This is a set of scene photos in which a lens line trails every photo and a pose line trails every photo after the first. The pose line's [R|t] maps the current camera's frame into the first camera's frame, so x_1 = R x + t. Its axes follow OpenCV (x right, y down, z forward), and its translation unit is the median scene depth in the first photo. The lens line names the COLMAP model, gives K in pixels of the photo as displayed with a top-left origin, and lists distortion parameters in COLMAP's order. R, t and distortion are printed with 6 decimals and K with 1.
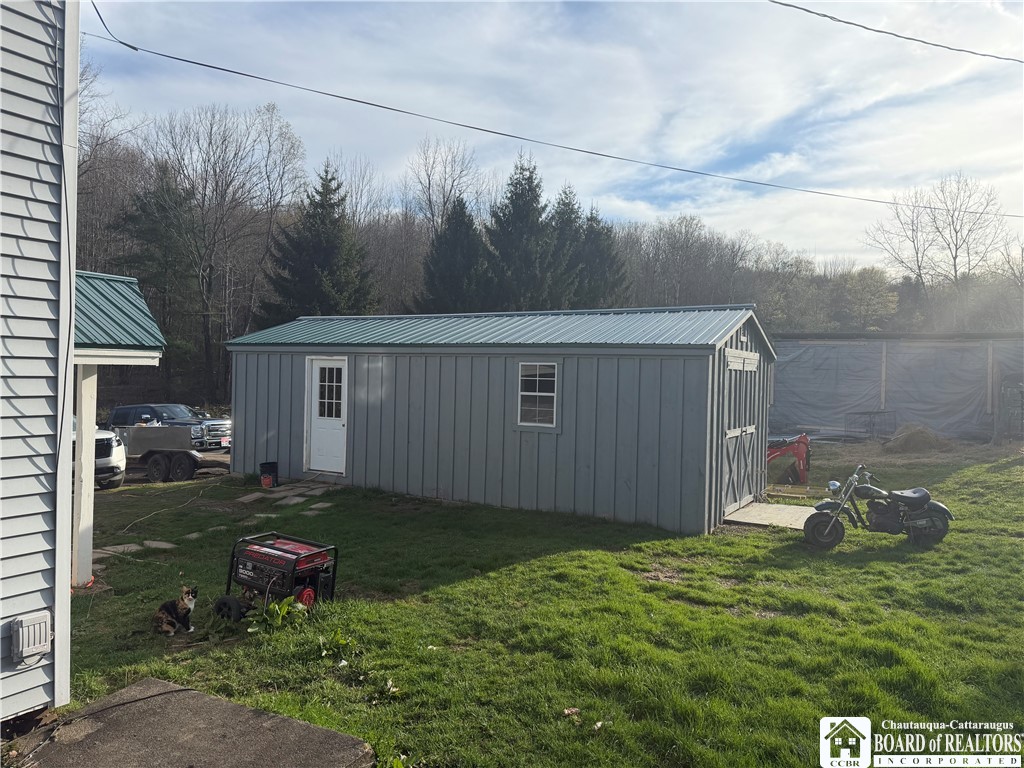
lens RADIAL K [[720.2, 0, 514.5], [0, 720.2, 386.5], [0, 0, 1]] dist [0.046999, -0.031552]
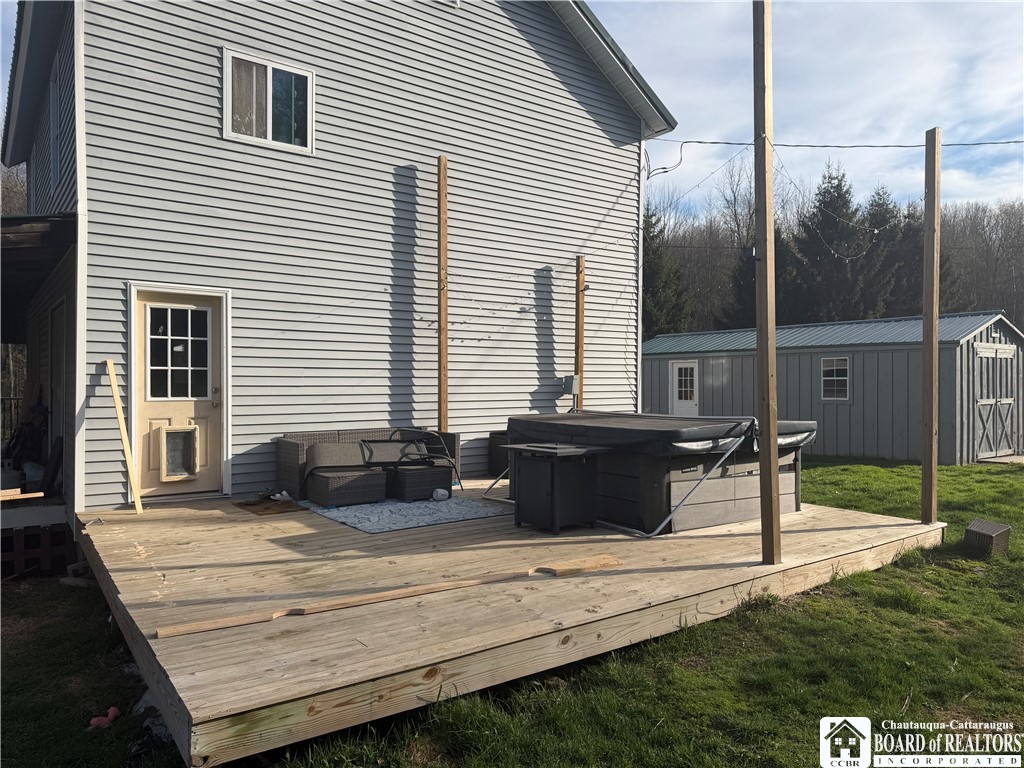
lens RADIAL K [[718.2, 0, 509.6], [0, 718.2, 386.8], [0, 0, 1]] dist [0.057183, -0.067515]
pose [[0.914438, -0.021516, -0.404154, 0.017353], [0.015930, 0.999726, -0.017179, 0.034235], [0.404413, 0.009271, 0.914529, -0.525493]]
